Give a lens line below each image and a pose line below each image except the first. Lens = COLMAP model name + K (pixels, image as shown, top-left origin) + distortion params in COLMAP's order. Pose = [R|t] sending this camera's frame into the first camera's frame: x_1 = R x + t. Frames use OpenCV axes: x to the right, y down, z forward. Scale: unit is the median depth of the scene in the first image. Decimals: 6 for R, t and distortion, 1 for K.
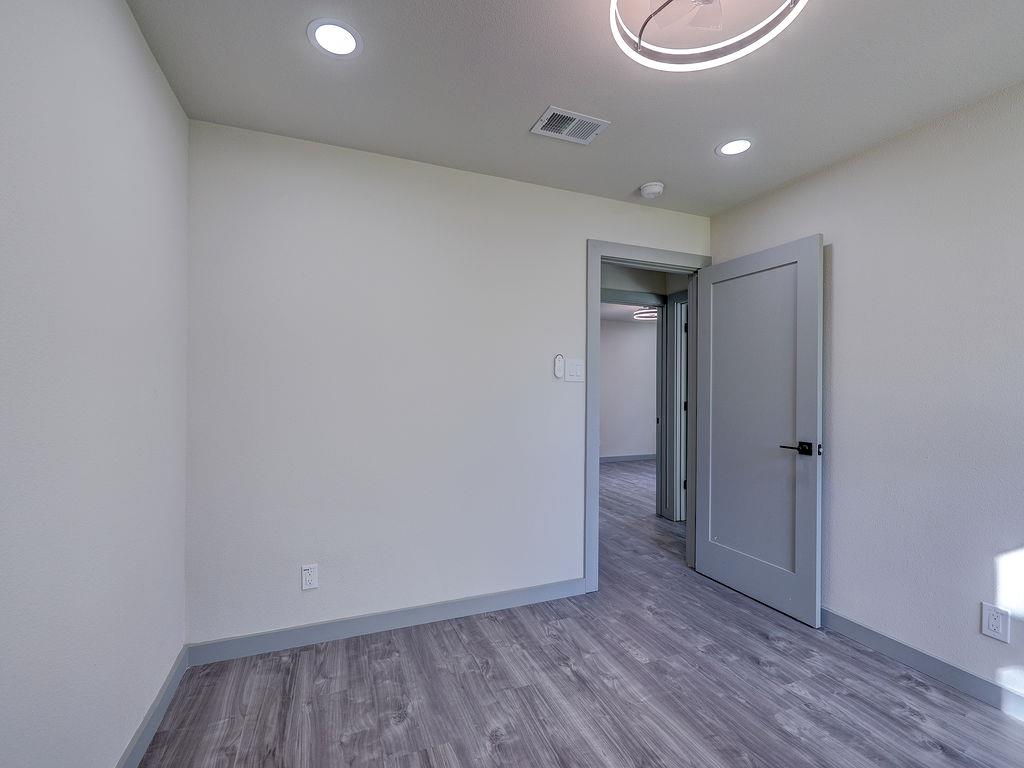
lens RADIAL K [[464.0, 0, 520.2], [0, 464.0, 383.8], [0, 0, 1]] dist [0.003475, -0.000064]
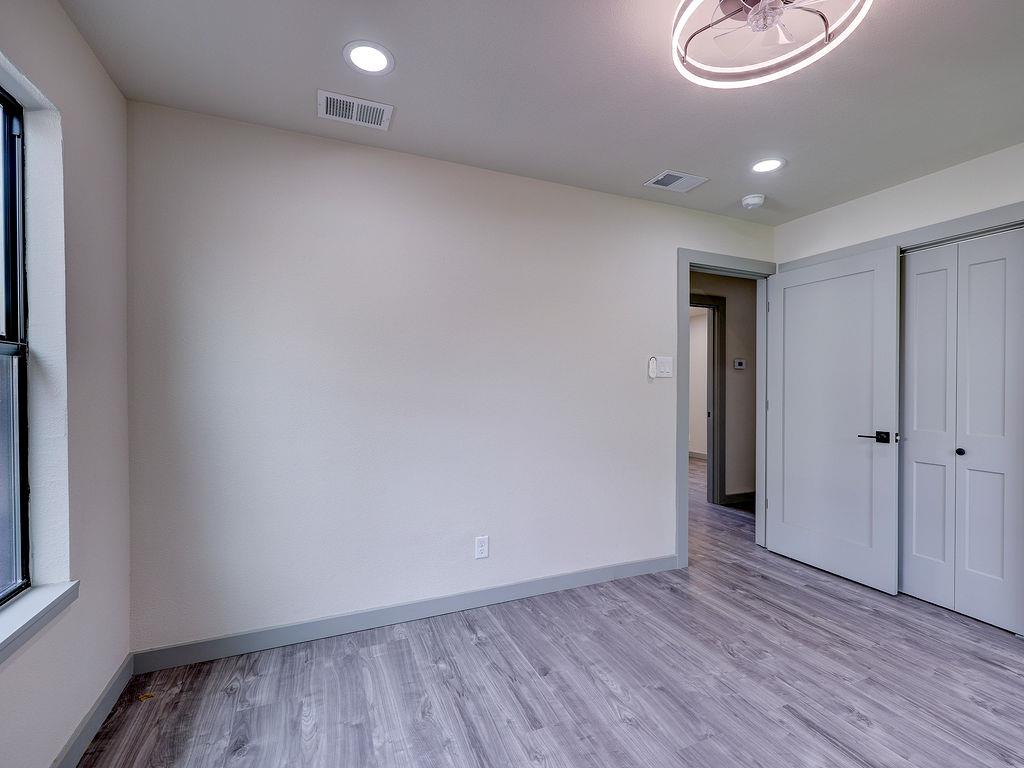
lens RADIAL K [[464.0, 0, 509.6], [0, 464.0, 381.0], [0, 0, 1]] dist [0.003475, -0.000064]
pose [[0.999793, 0.001826, 0.020279, -0.278748], [-0.001847, 0.999998, 0.001023, 0.003335], [-0.020277, -0.001060, 0.999794, -0.099056]]
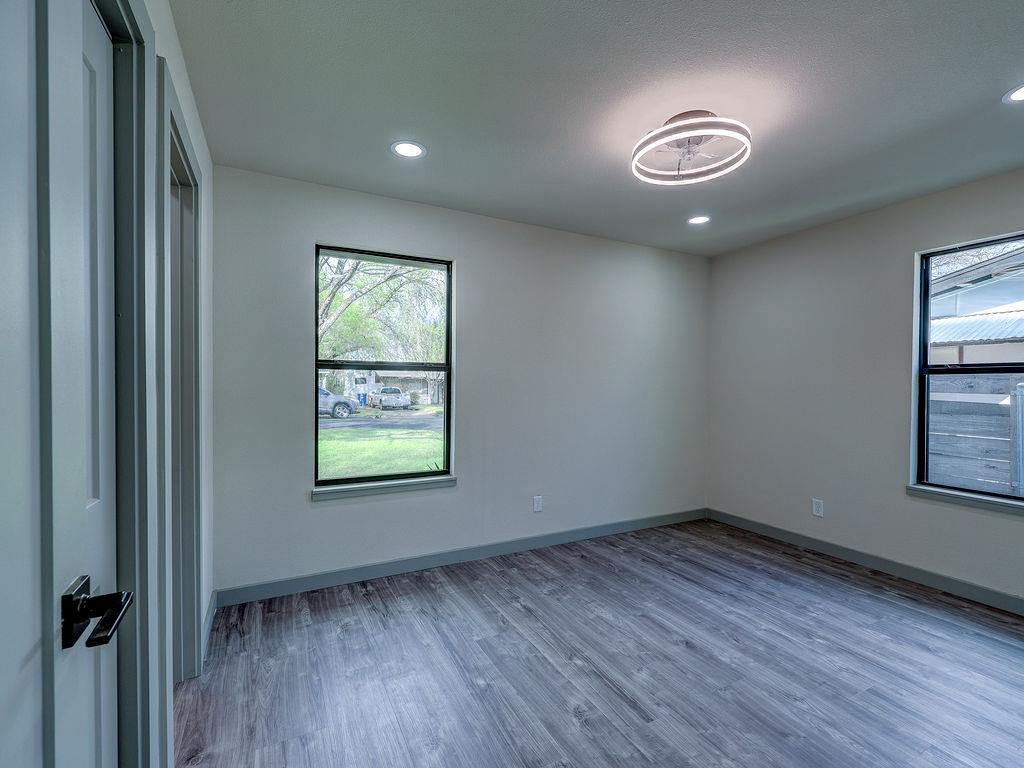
lens RADIAL K [[464.0, 0, 514.2], [0, 464.0, 386.3], [0, 0, 1]] dist [0.003475, -0.000064]
pose [[-0.994631, -0.008378, -0.103143, 0.353124], [-0.007925, 0.999957, -0.004798, 0.017092], [0.103179, -0.003955, -0.994655, 1.110929]]
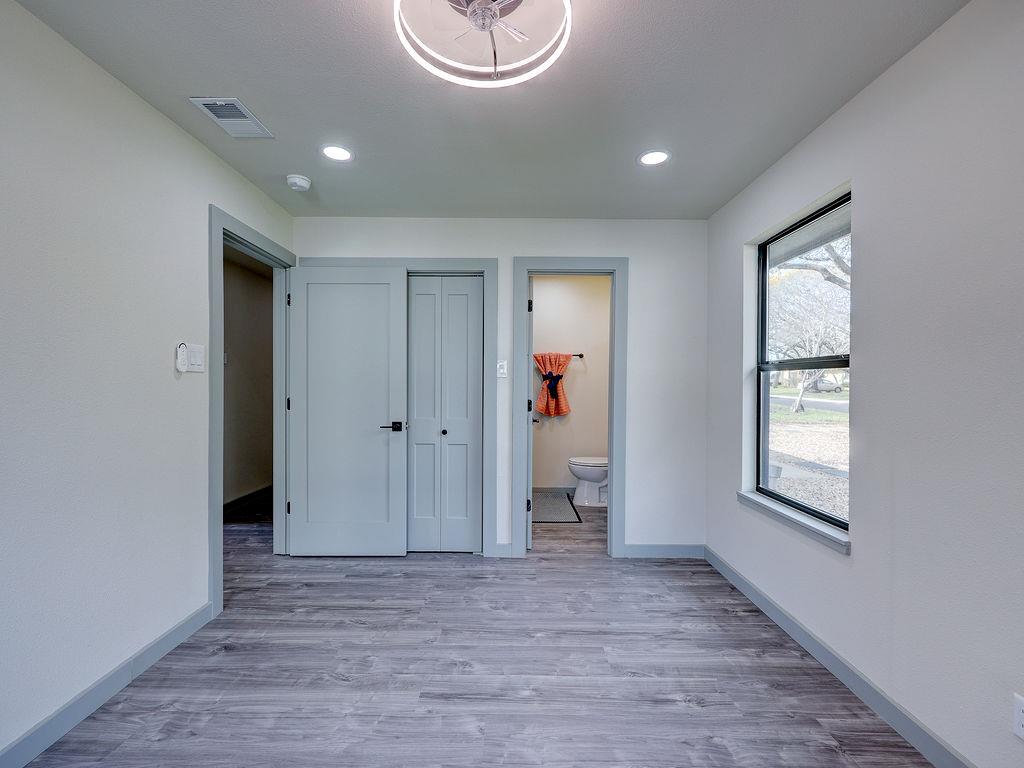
lens RADIAL K [[464.0, 0, 512.3], [0, 464.0, 384.2], [0, 0, 1]] dist [0.003475, -0.000064]
pose [[0.370101, -0.001316, 0.928990, -0.446673], [-0.013070, 0.999893, 0.006623, 0.003971], [-0.928899, -0.014593, 0.370044, 0.172952]]
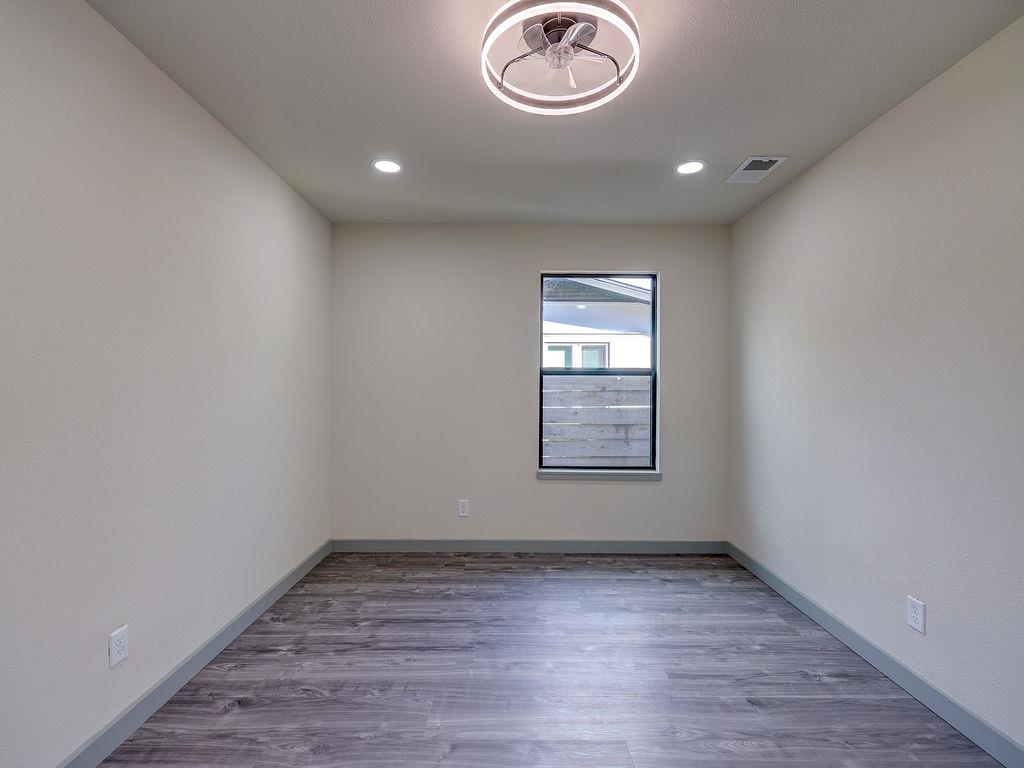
lens RADIAL K [[464.0, 0, 511.3], [0, 464.0, 387.0], [0, 0, 1]] dist [0.003475, -0.000064]
pose [[-0.366408, -0.002116, -0.930452, 0.513153], [0.001607, 0.999994, -0.002907, 0.012425], [0.930453, -0.002560, -0.366403, 0.531608]]
